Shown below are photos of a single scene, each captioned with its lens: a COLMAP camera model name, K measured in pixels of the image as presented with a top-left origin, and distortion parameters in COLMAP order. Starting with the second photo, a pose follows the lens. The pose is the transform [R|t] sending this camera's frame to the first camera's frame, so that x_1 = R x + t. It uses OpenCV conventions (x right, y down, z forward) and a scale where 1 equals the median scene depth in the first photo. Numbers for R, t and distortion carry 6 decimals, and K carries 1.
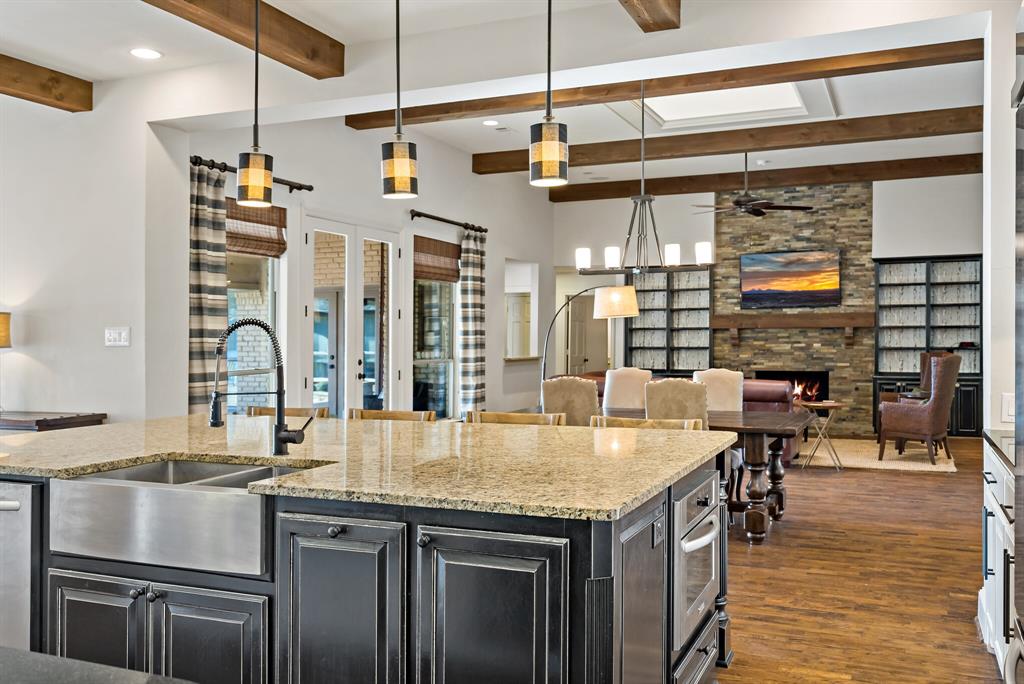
lens RADIAL K [[886.3, 0, 522.3], [0, 886.3, 347.5], [0, 0, 1]] dist [0.003652, -0.020065]
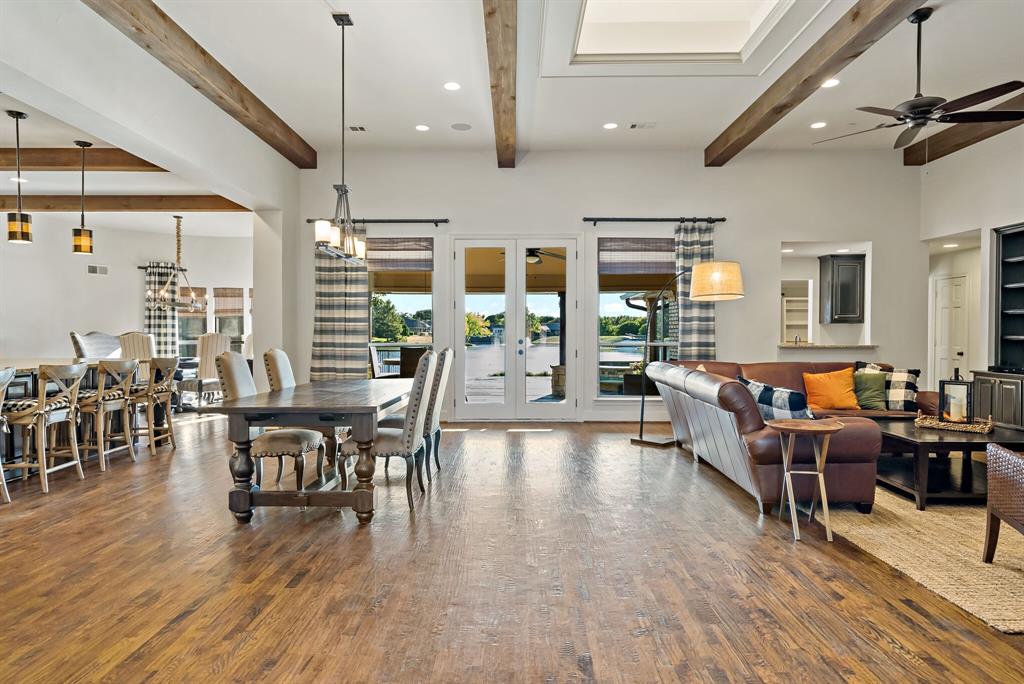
lens RADIAL K [[586.1, 0, 510.9], [0, 586.1, 339.8], [0, 0, 1]] dist [0.003970, 0.003712]
pose [[0.387125, 0.015995, -0.921889, 0.455027], [-0.014785, 0.999829, 0.011139, 0.002791], [0.921909, 0.009318, 0.387295, 0.473288]]
